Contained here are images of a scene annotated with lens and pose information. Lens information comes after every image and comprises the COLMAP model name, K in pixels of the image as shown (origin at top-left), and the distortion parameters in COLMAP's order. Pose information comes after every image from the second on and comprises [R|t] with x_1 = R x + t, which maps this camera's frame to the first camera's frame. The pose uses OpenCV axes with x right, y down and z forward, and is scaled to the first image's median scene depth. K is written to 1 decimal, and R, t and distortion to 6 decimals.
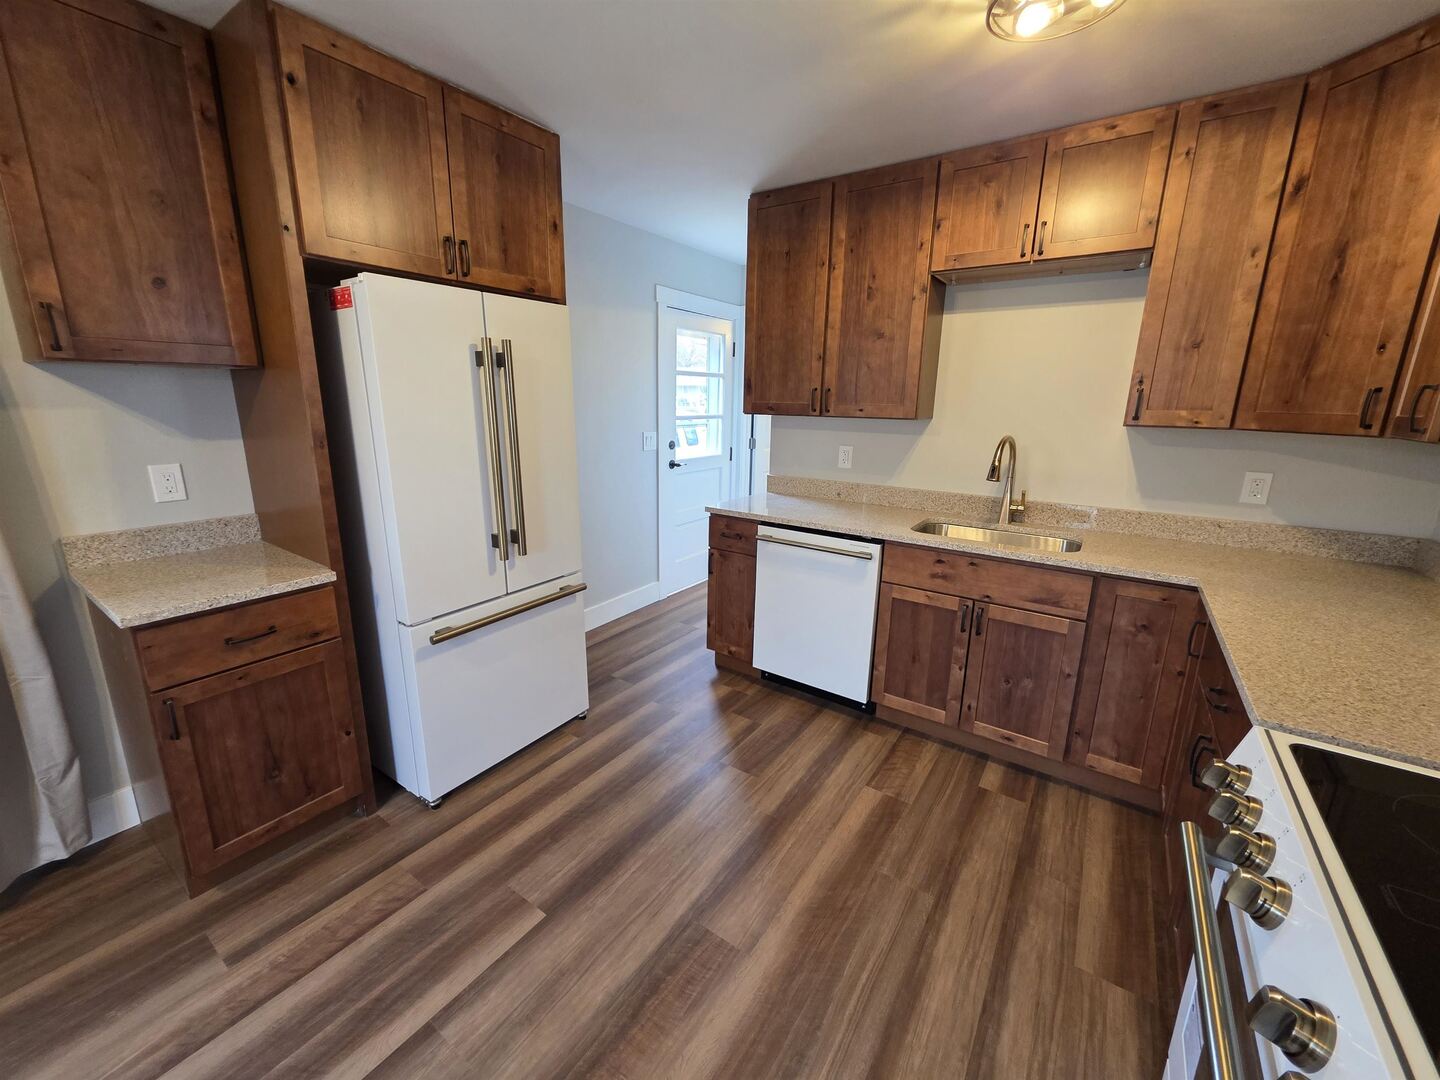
lens RADIAL K [[573.2, 0, 713.0], [0, 573.2, 530.1], [0, 0, 1]] dist [0.007988, -0.001896]
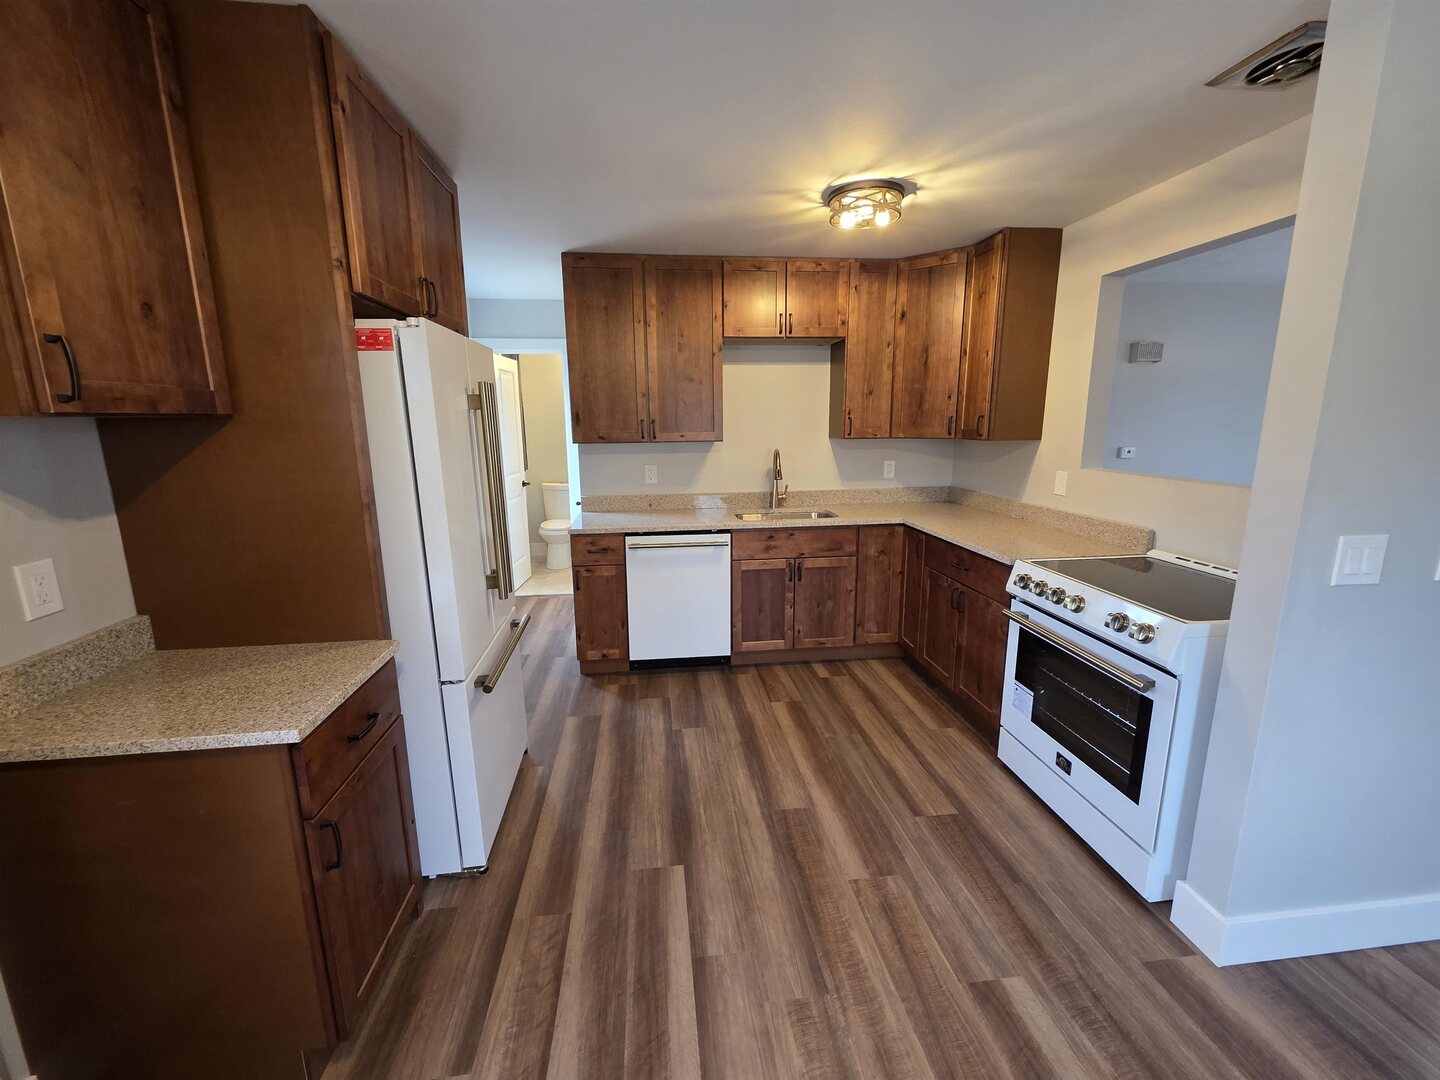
lens RADIAL K [[573.2, 0, 712.3], [0, 573.2, 529.1], [0, 0, 1]] dist [0.007988, -0.001896]
pose [[0.749631, -0.147251, 0.645268, -0.750147], [0.171862, 0.984802, 0.025076, -0.031460], [-0.639154, 0.092099, 0.763545, -0.013132]]
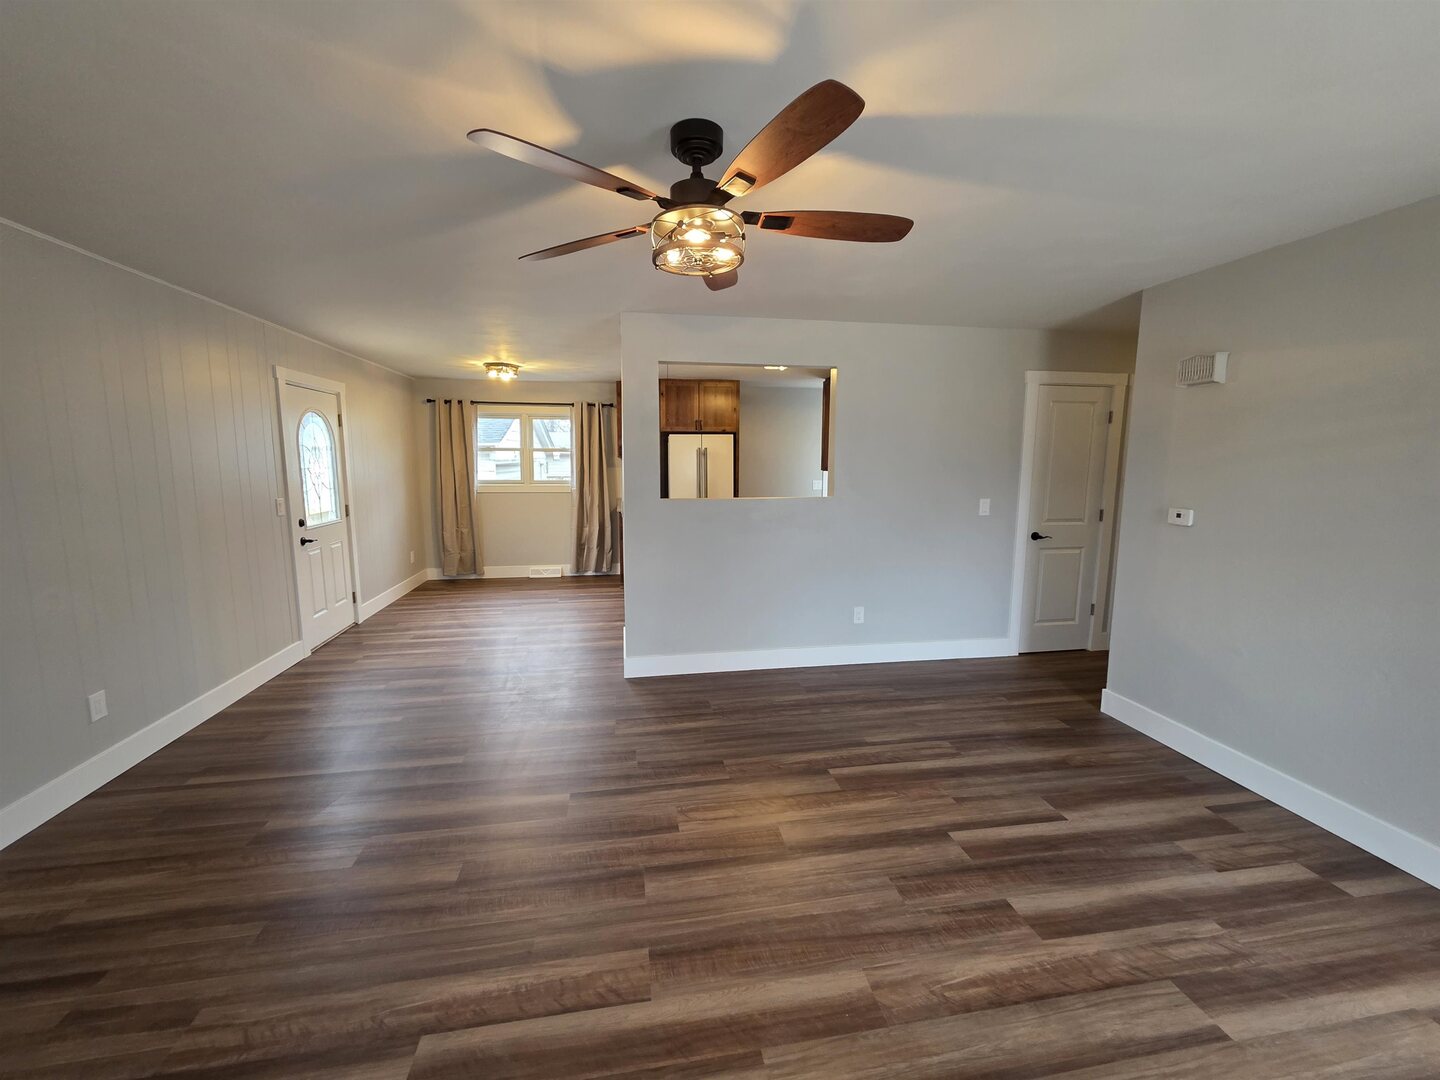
lens RADIAL K [[573.2, 0, 713.7], [0, 573.2, 538.8], [0, 0, 1]] dist [0.007988, -0.001896]
pose [[0.700369, 0.086736, -0.708491, 2.091299], [-0.155427, 0.987303, -0.032776, 0.300078], [0.696653, 0.133074, 0.704958, -1.268804]]
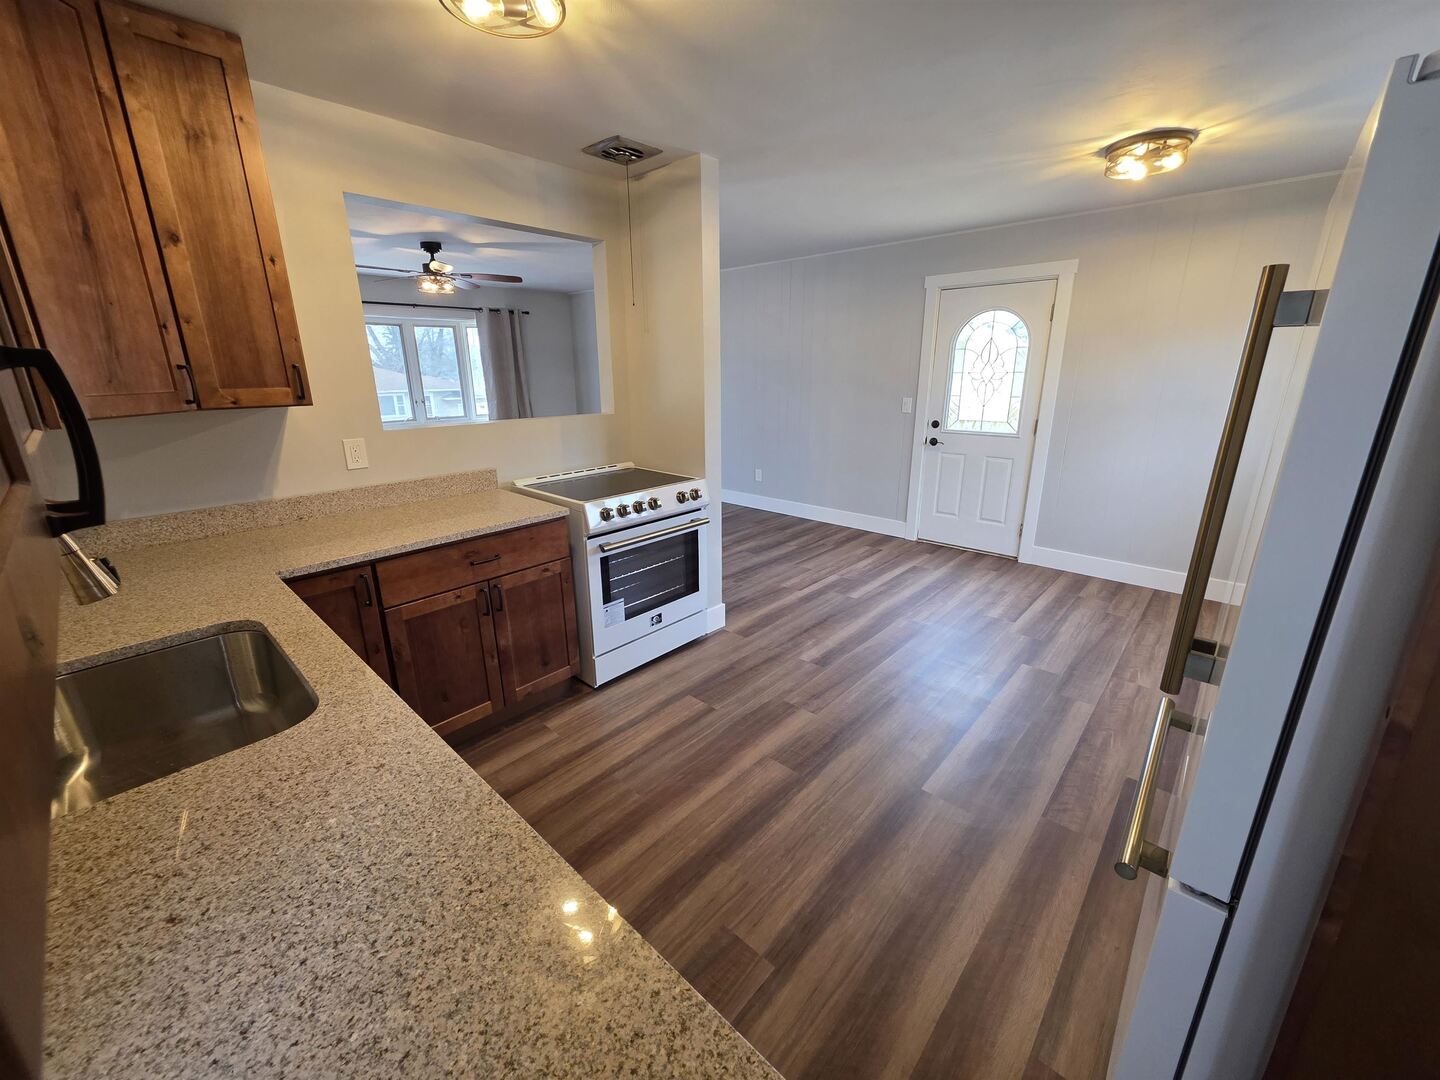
lens RADIAL K [[573.2, 0, 713.9], [0, 573.2, 529.6], [0, 0, 1]] dist [0.007988, -0.001896]
pose [[-0.990717, -0.042487, 0.129129, 0.020553], [0.025658, 0.874384, 0.484556, -0.376582], [-0.133495, 0.483371, -0.865177, 1.547356]]
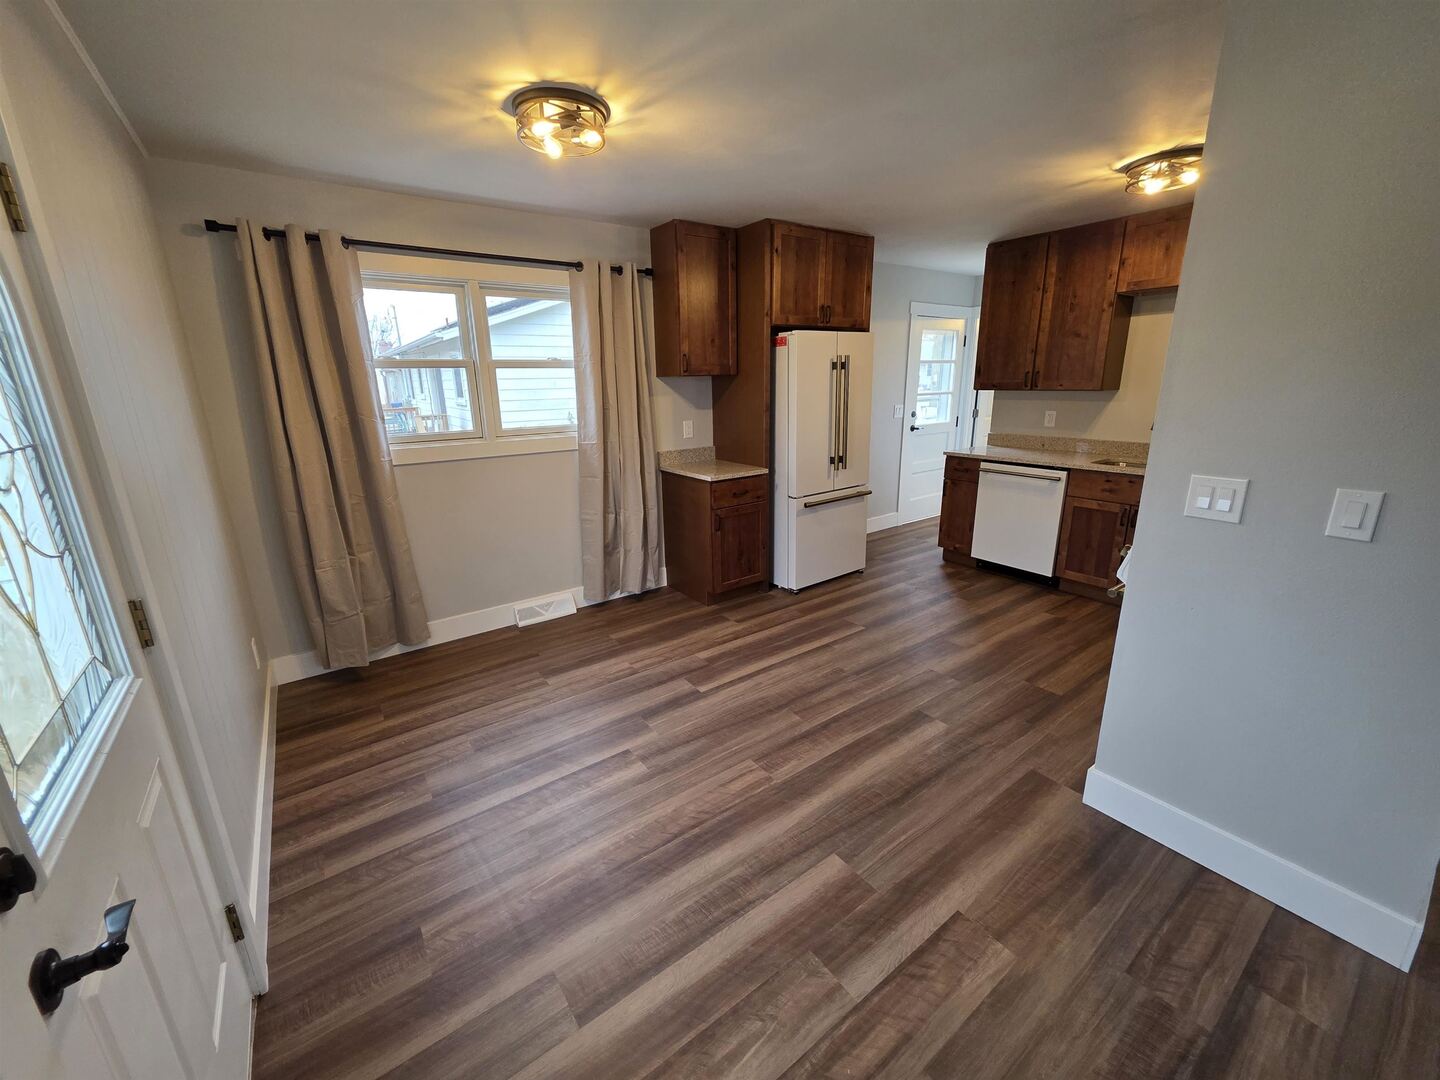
lens RADIAL K [[573.2, 0, 713.3], [0, 573.2, 529.3], [0, 0, 1]] dist [0.007988, -0.001896]
pose [[0.942984, 0.052481, -0.328674, -0.116107], [-0.042654, 0.998403, 0.037046, 0.202955], [0.330093, -0.020915, 0.943717, -0.985126]]
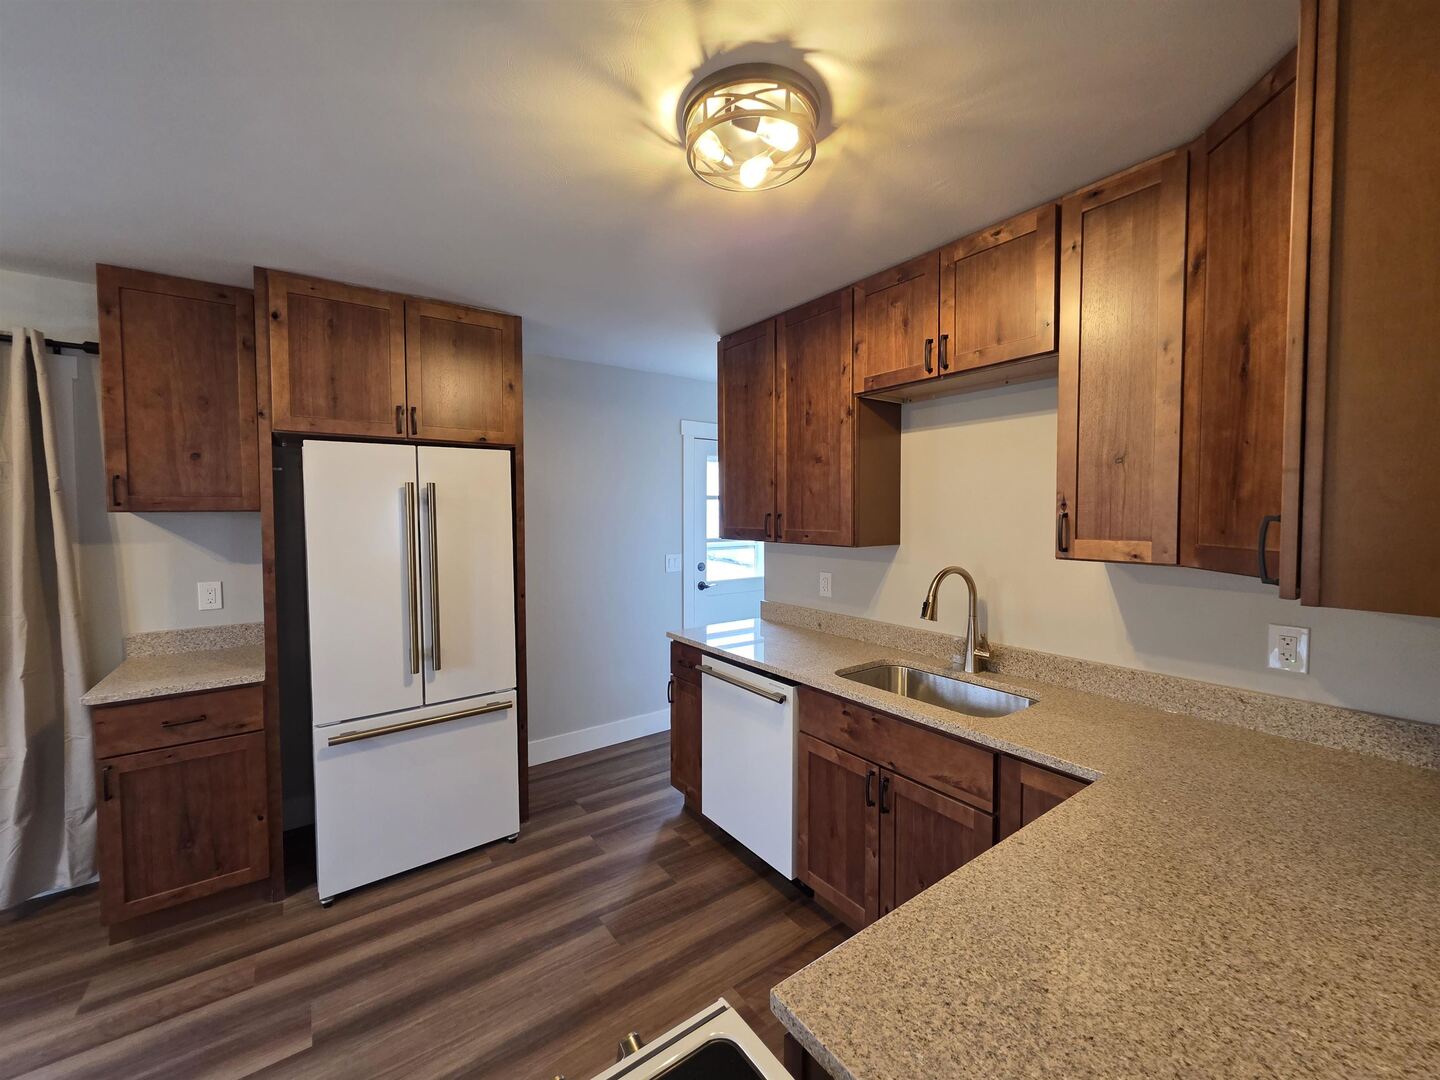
lens RADIAL K [[573.2, 0, 711.0], [0, 573.2, 531.1], [0, 0, 1]] dist [0.007988, -0.001896]
pose [[0.943247, -0.006589, -0.332027, 0.571153], [-0.058284, 0.981000, -0.185044, -0.047133], [0.326938, 0.193894, 0.924941, 0.108990]]
